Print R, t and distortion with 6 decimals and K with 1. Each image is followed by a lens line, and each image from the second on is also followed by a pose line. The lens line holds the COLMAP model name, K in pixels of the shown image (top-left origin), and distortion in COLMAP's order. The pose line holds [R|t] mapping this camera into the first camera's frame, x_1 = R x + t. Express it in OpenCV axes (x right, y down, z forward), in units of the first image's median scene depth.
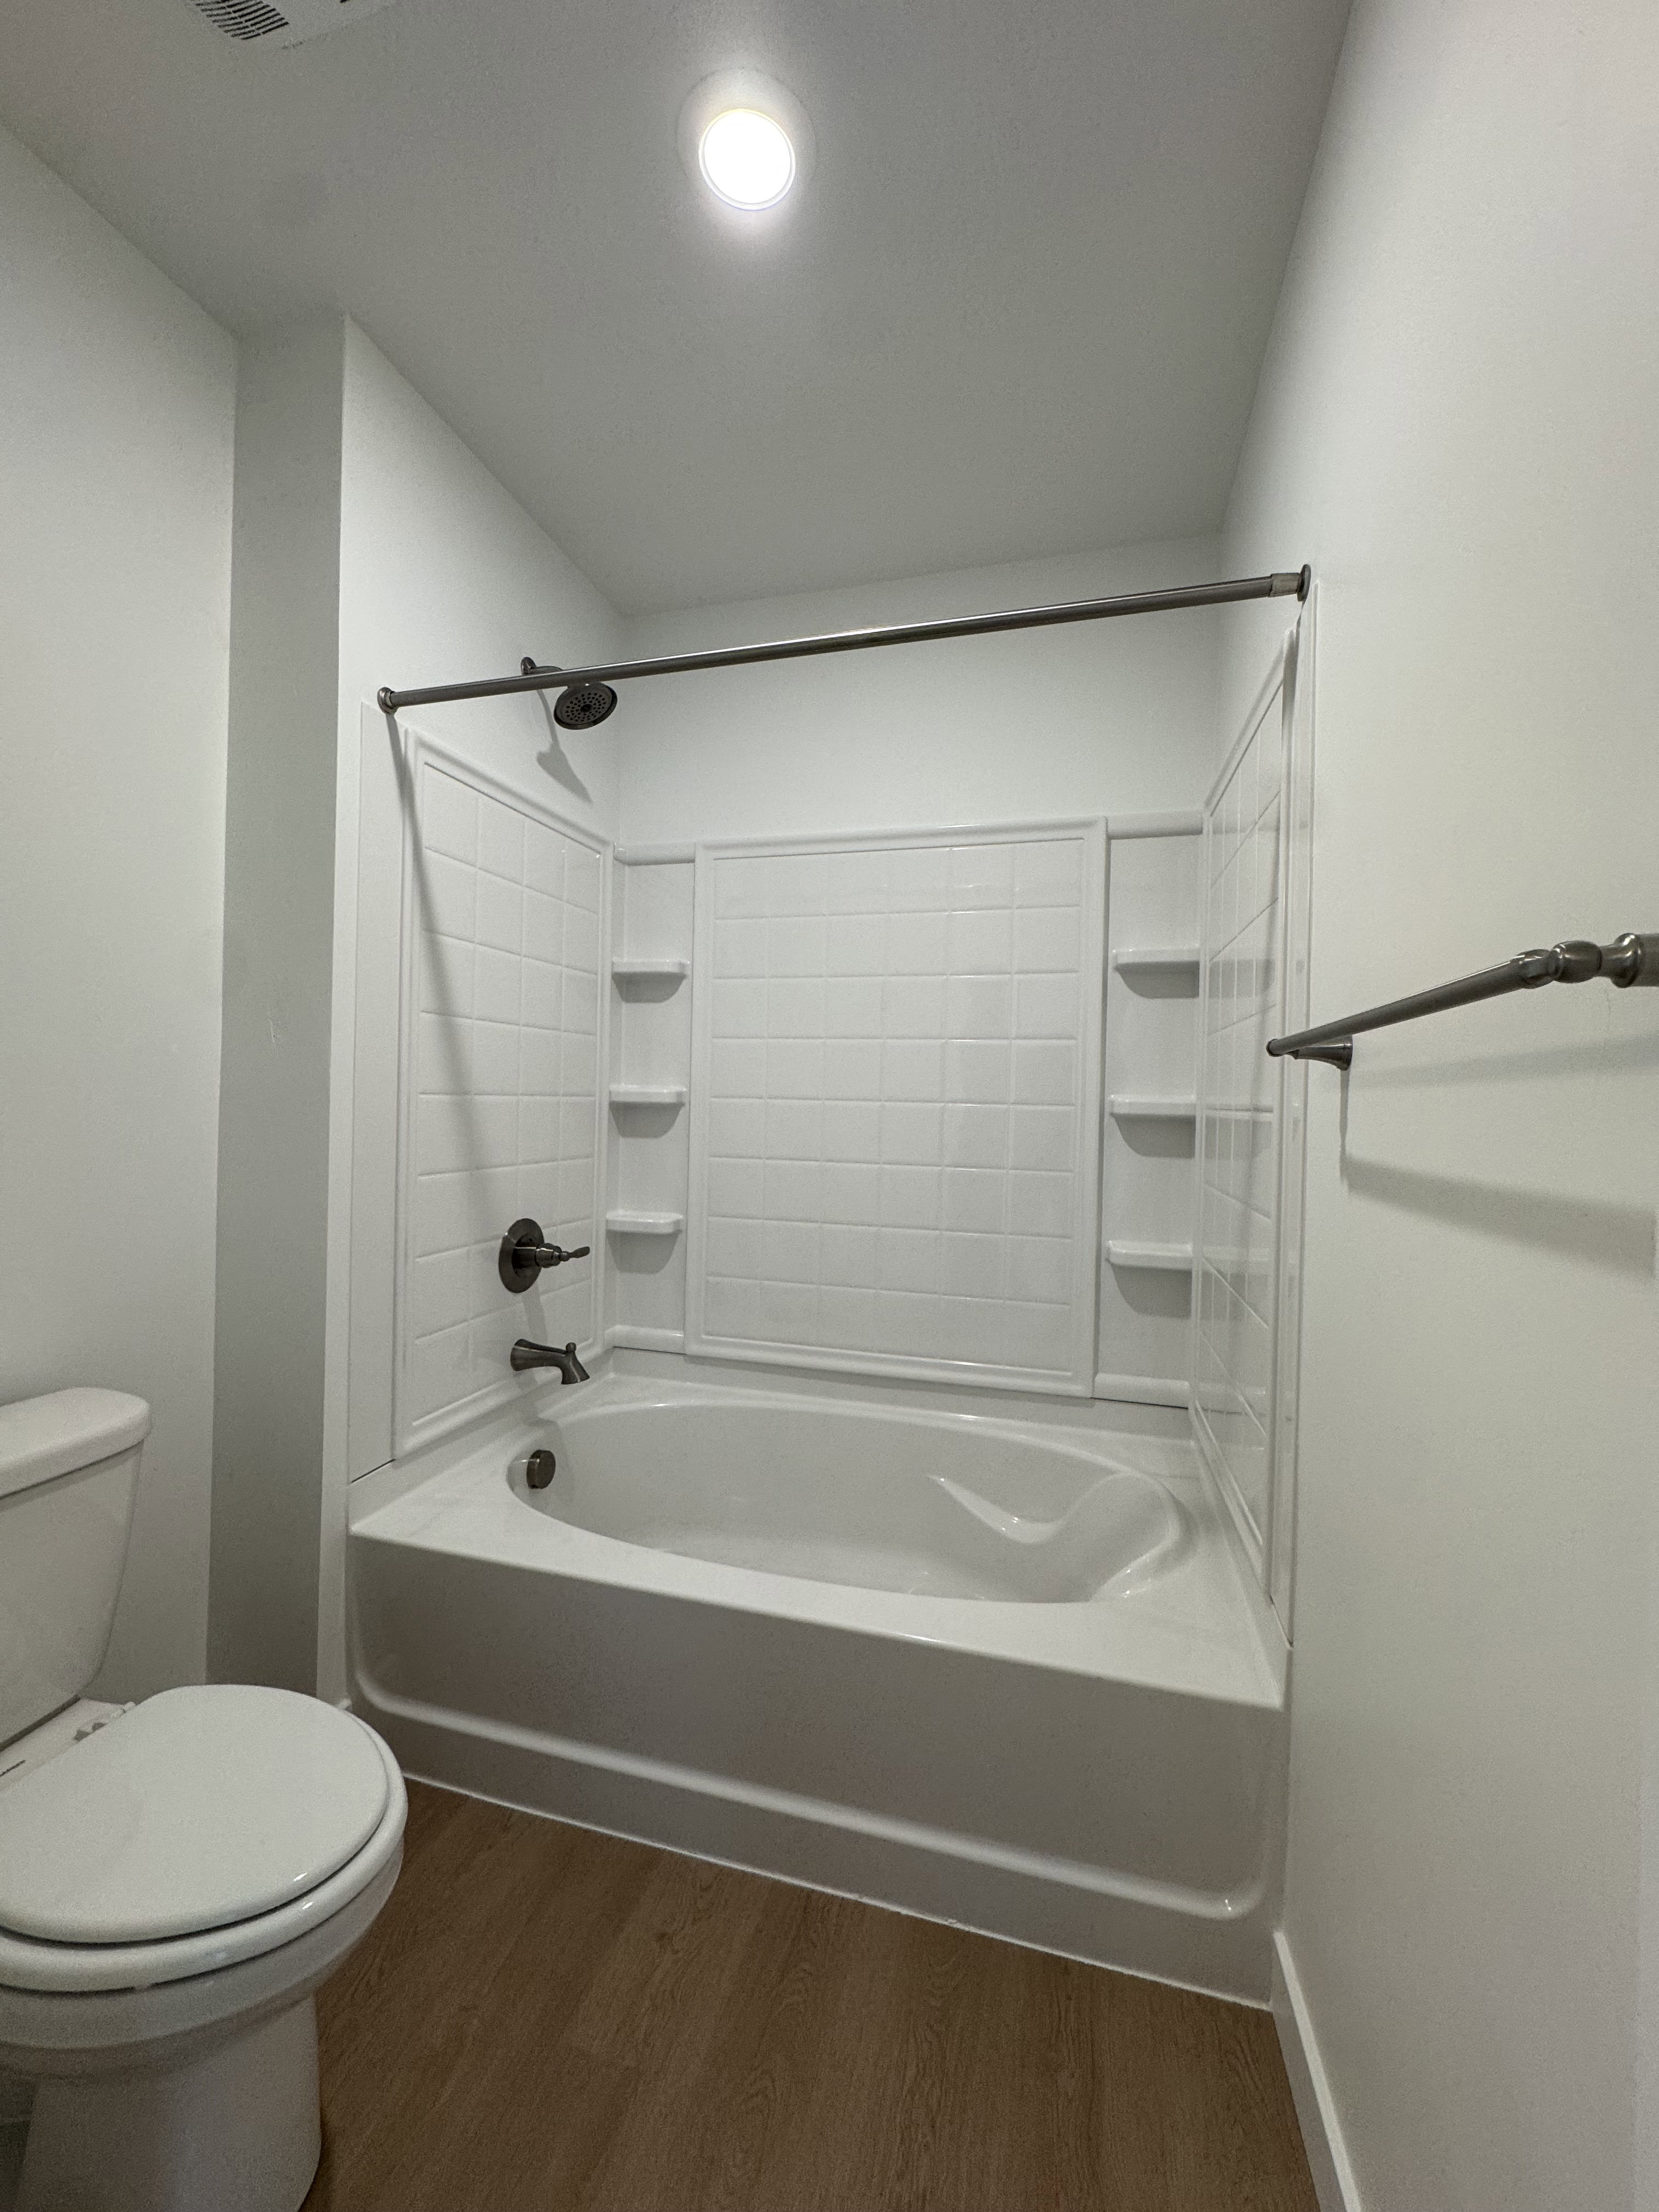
lens RADIAL K [[888.1, 0, 813.1], [0, 888.1, 1114.6], [0, 0, 1]] dist [-0.005558, 0.000906]
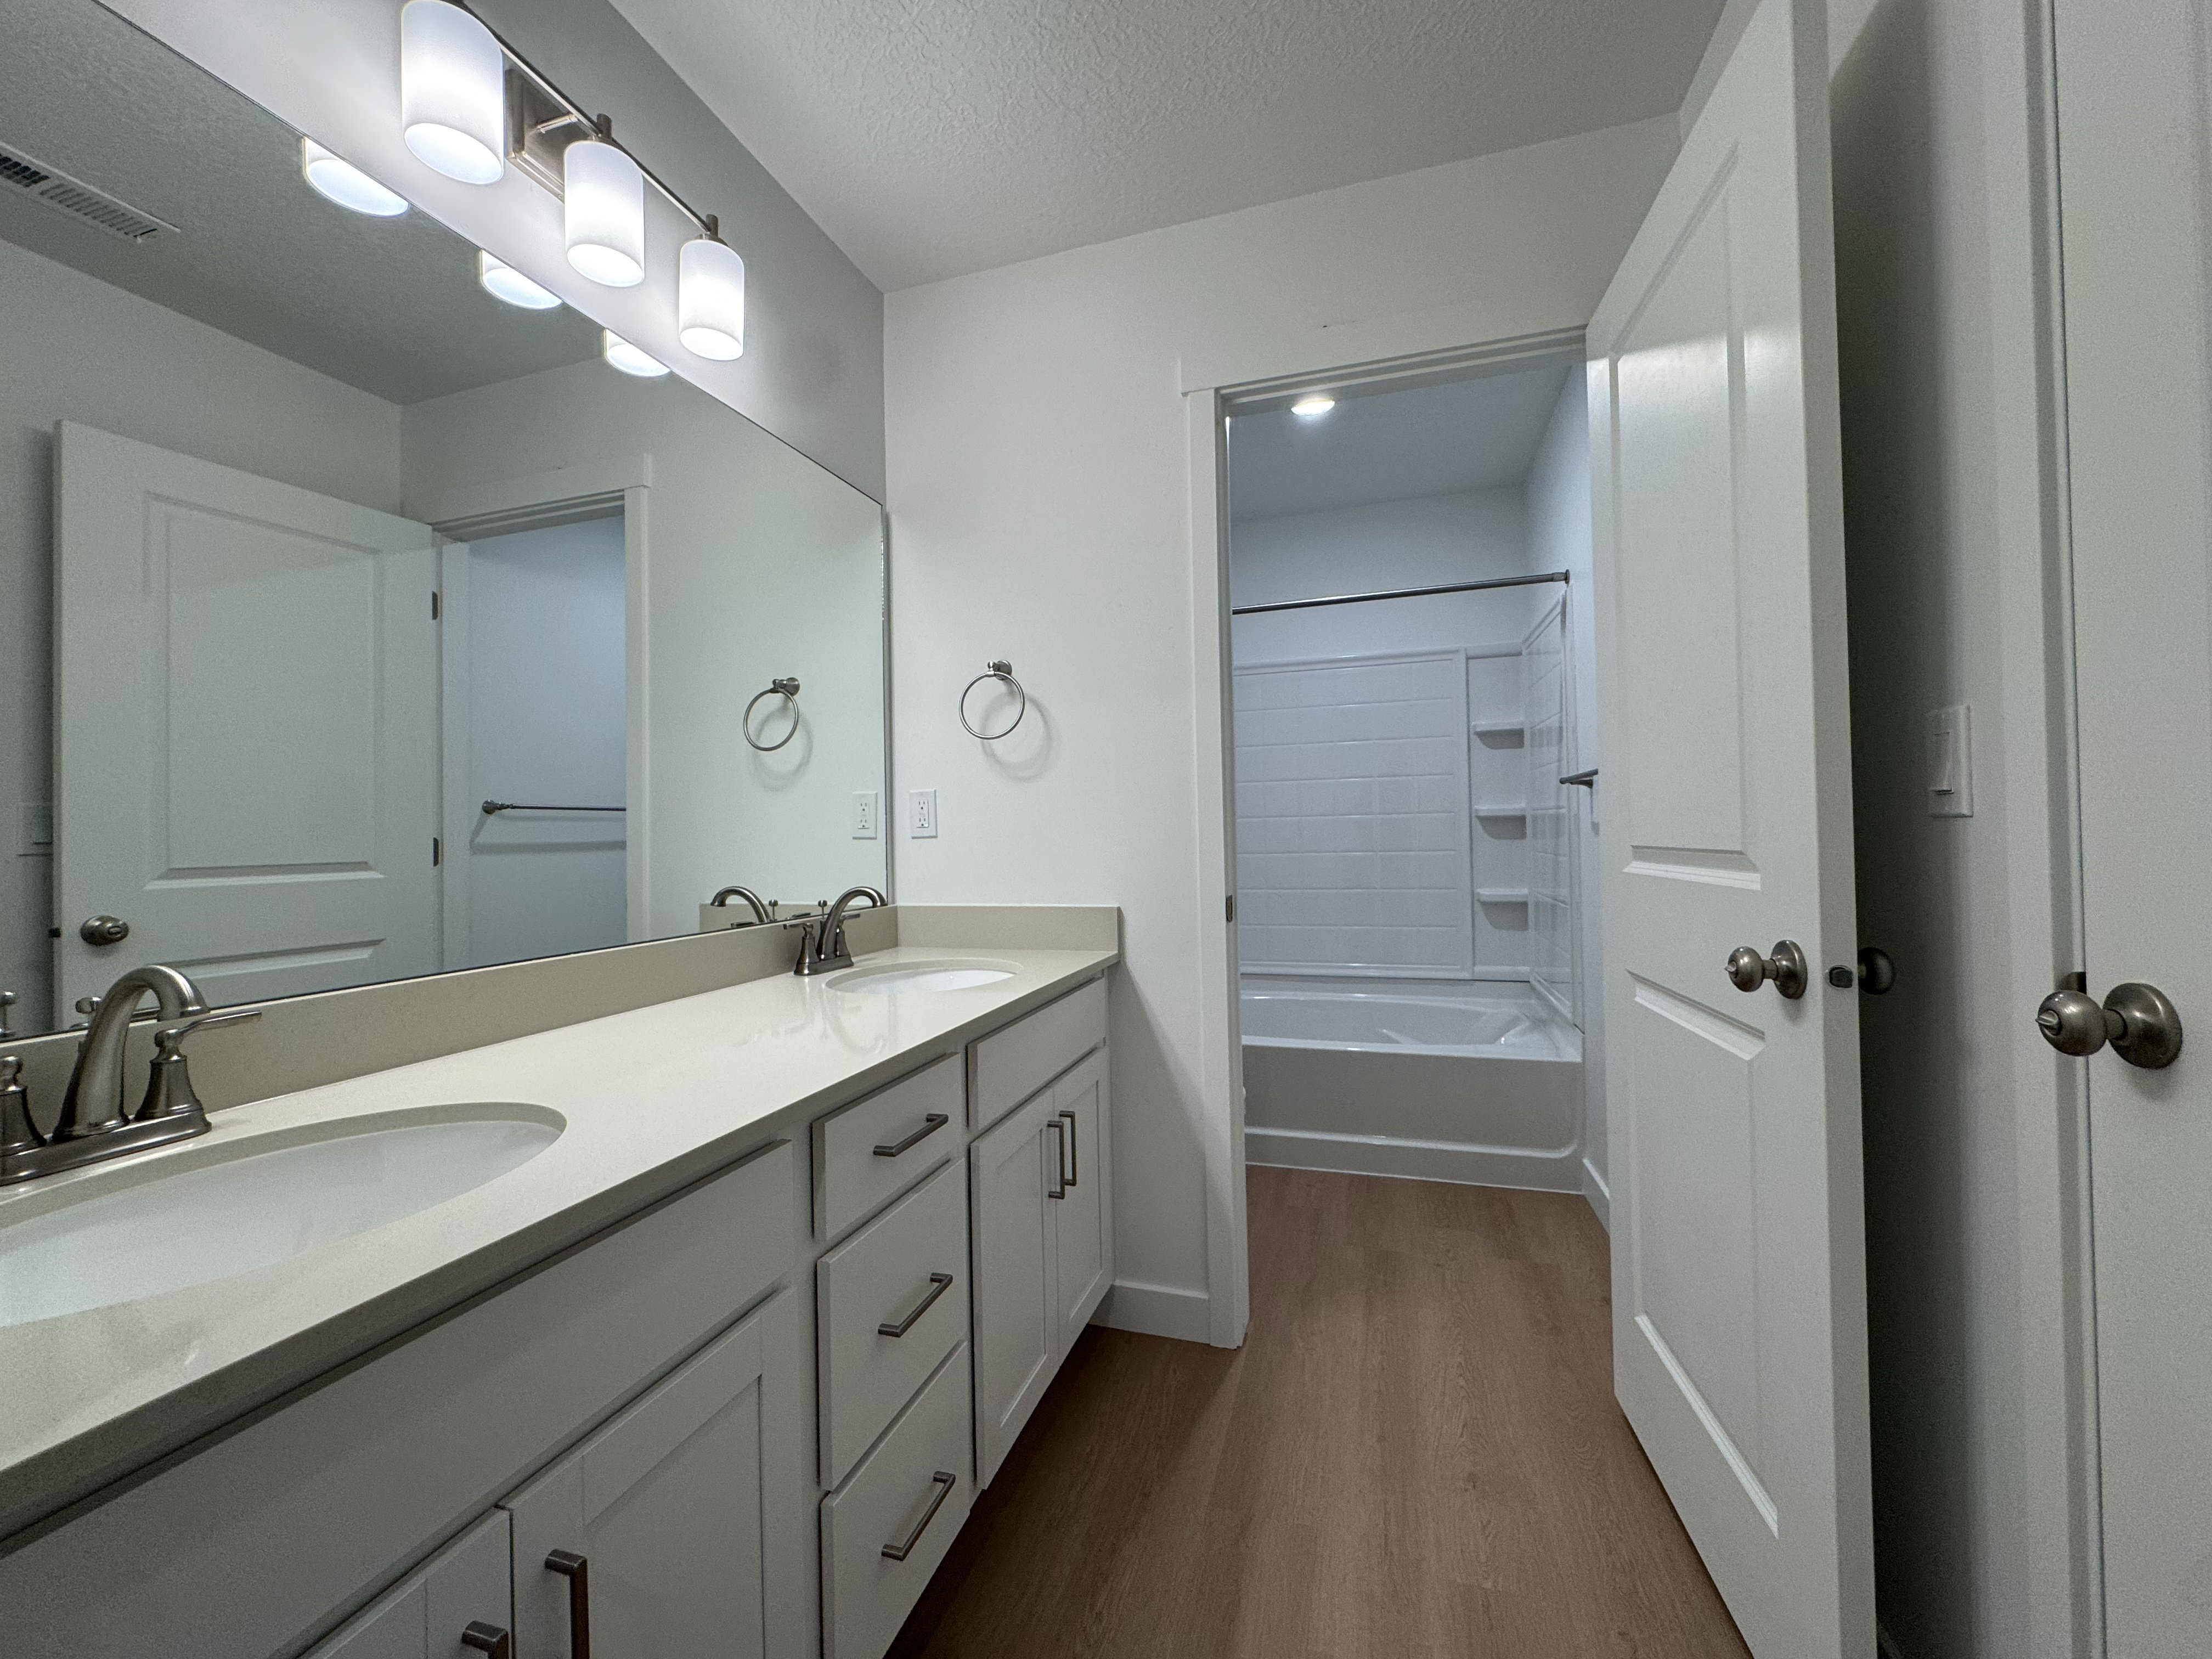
lens RADIAL K [[888.1, 0, 1101.1], [0, 888.1, 816.4], [0, 0, 1]] dist [-0.005558, 0.000906]
pose [[0.999169, -0.034765, -0.021272, -0.381905], [0.034115, 0.998962, -0.030174, 0.028776], [0.022299, 0.029423, 0.999318, -0.796221]]
